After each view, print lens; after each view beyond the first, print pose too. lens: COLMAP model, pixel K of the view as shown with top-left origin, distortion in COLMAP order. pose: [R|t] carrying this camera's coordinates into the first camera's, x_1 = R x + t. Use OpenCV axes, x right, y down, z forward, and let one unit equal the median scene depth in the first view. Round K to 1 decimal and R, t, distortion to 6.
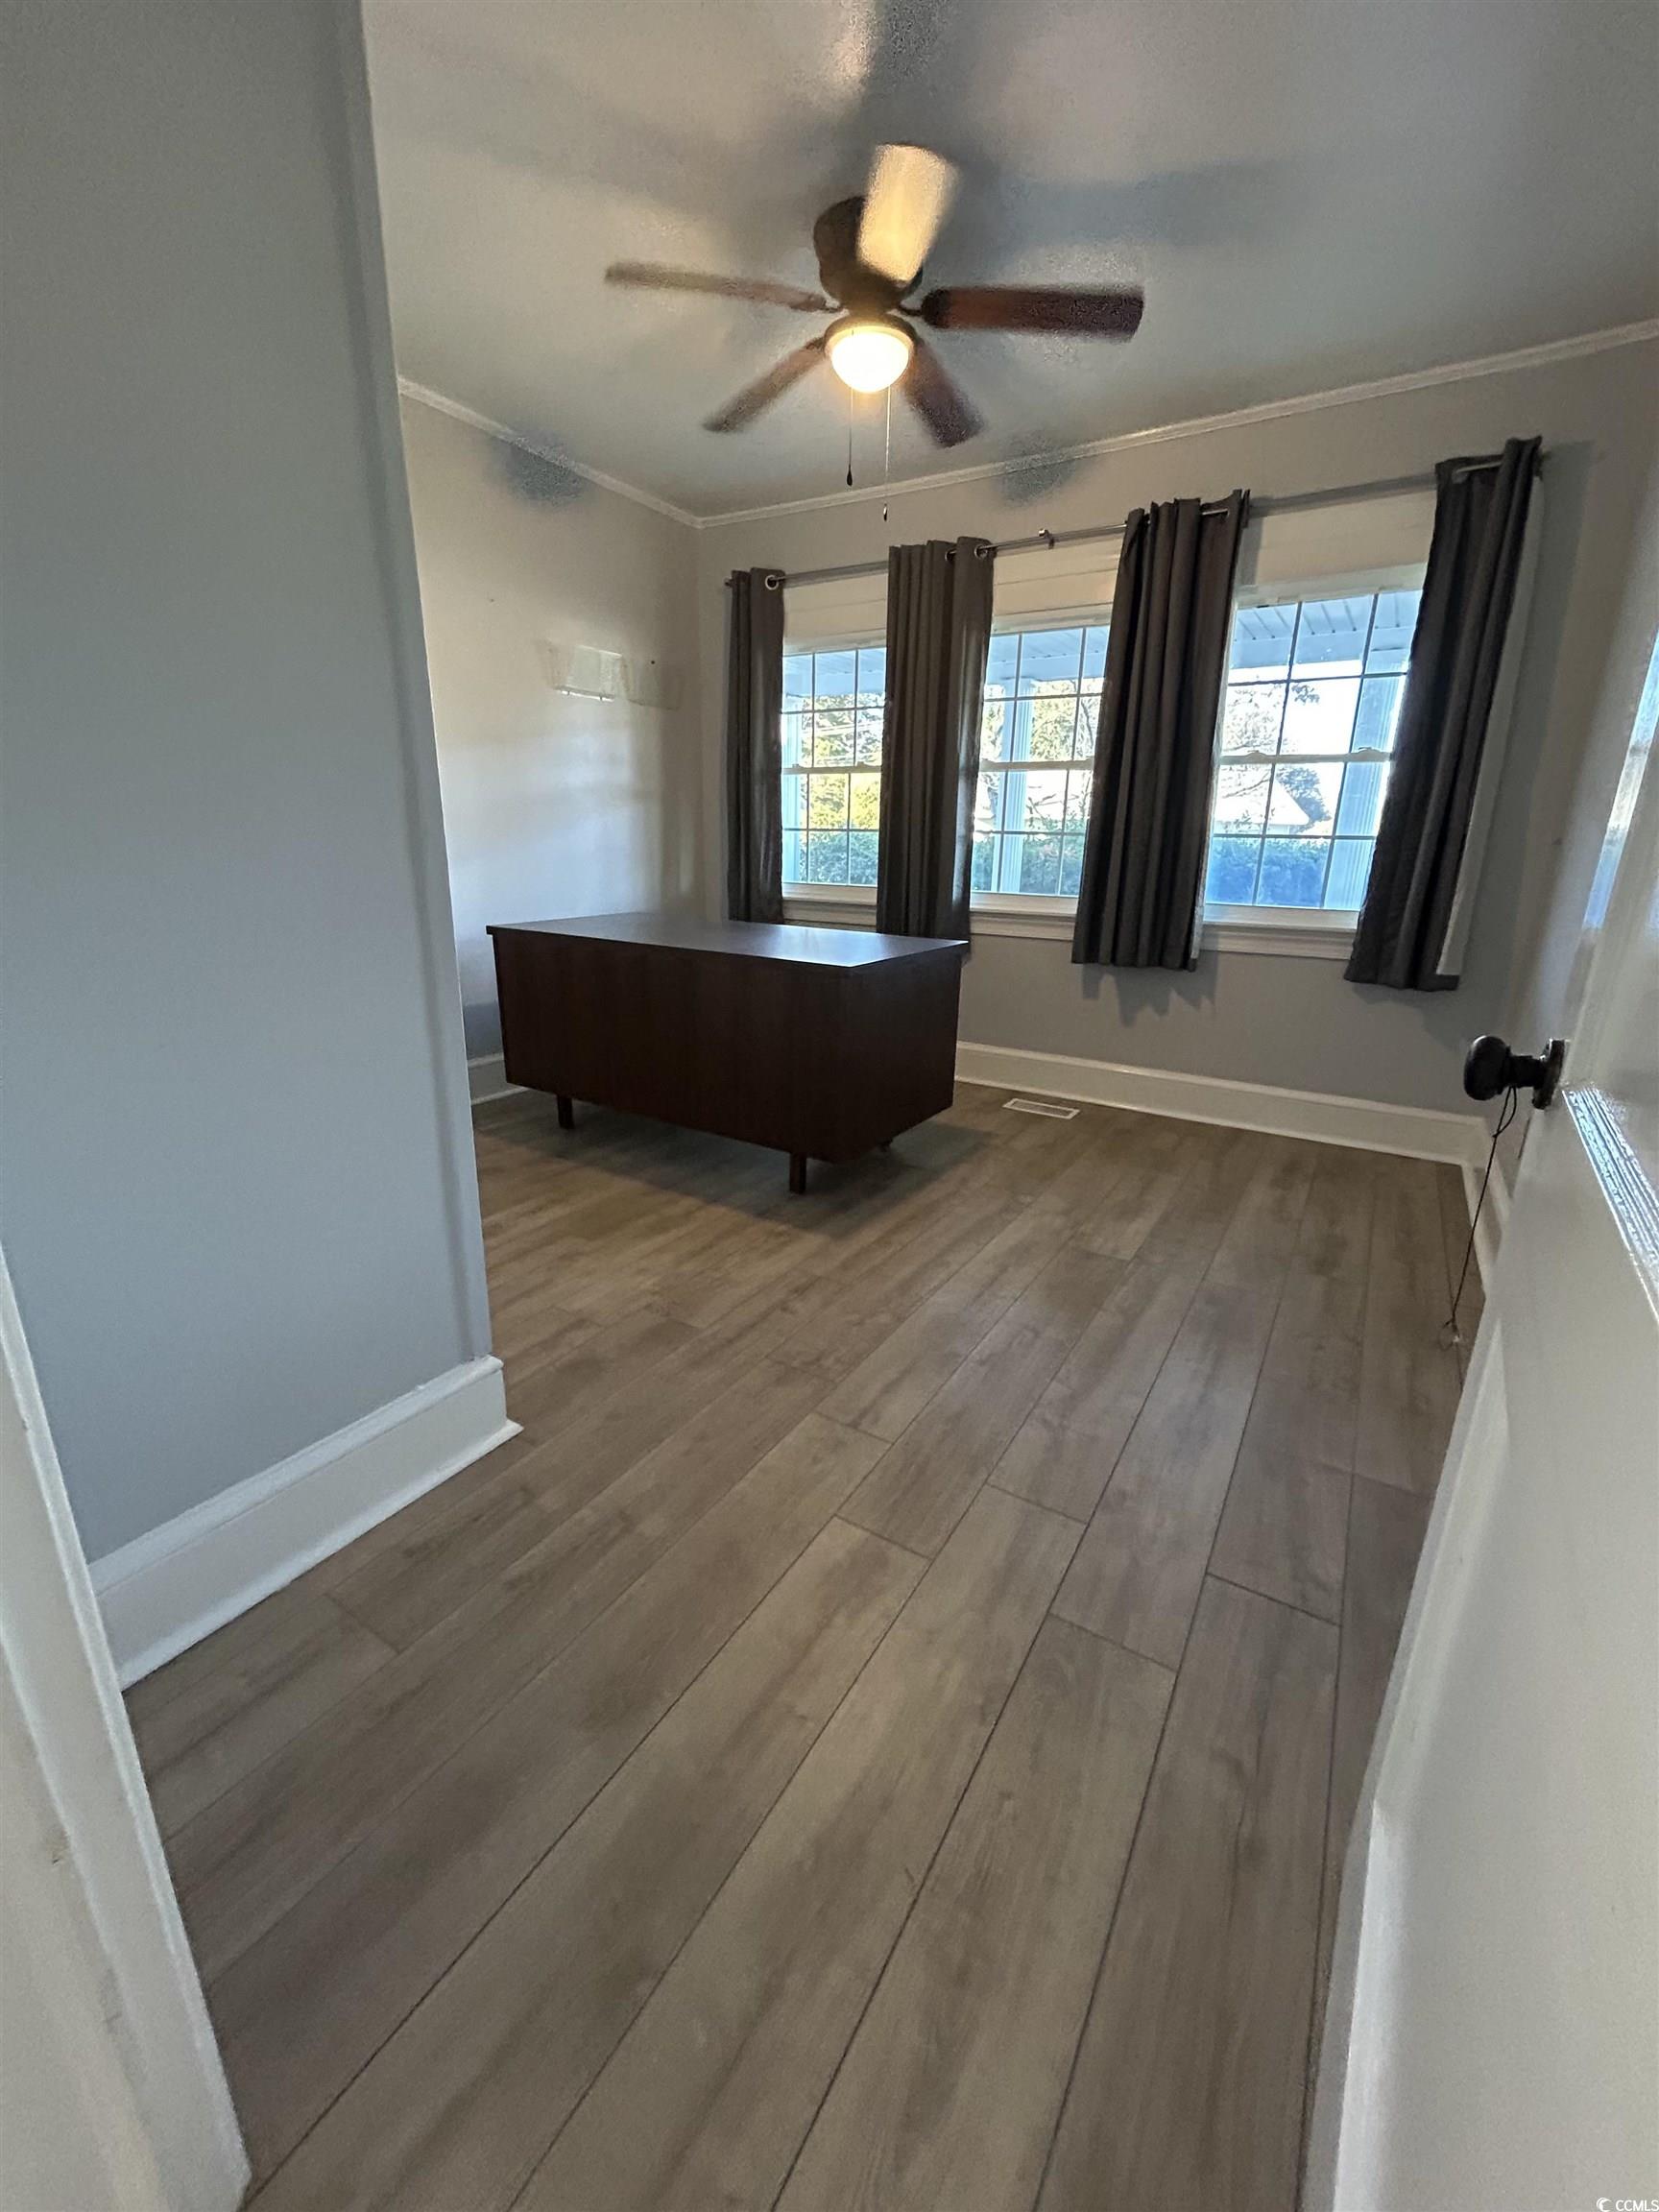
lens RADIAL K [[897.1, 0, 822.8], [0, 897.1, 1108.9], [0, 0, 1]] dist [-0.000719, 0.000393]
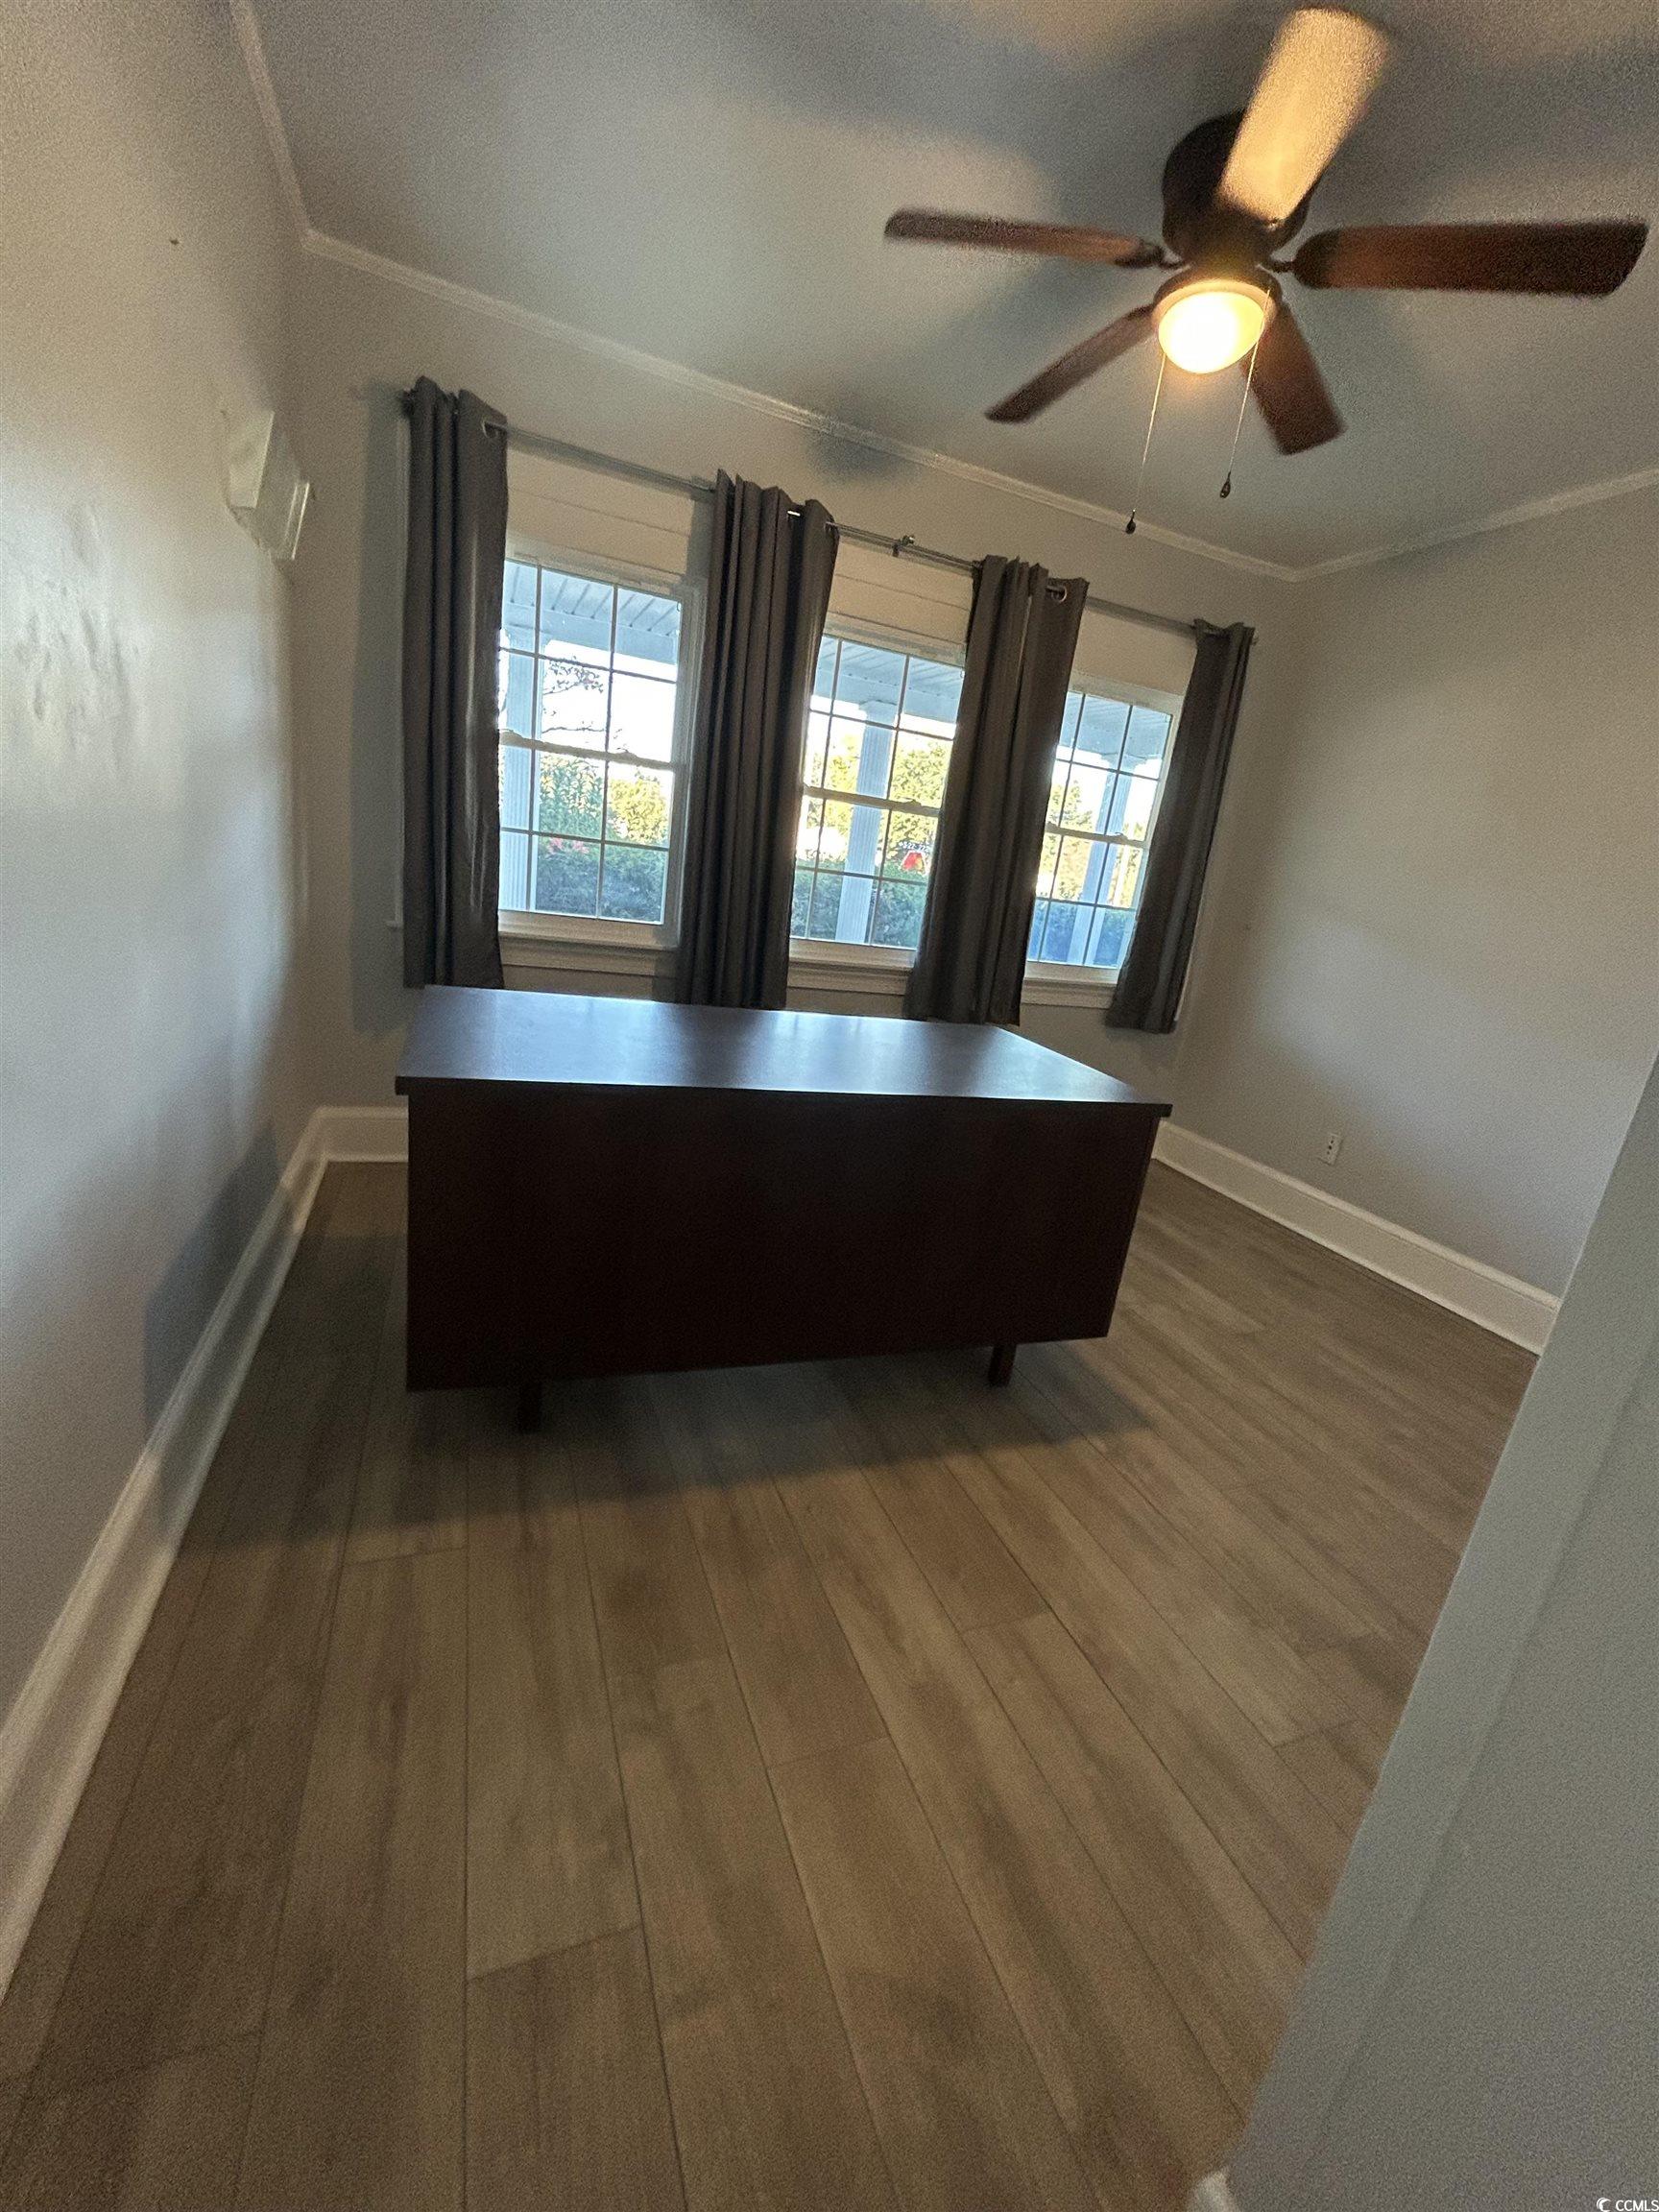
lens RADIAL K [[897.1, 0, 829.4], [0, 897.1, 1105.7], [0, 0, 1]] dist [-0.000719, 0.000393]
pose [[0.592837, -0.160070, 0.789254, -0.637745], [0.116349, 0.986789, 0.112738, -0.229518], [-0.796873, 0.024994, 0.603629, 0.609034]]
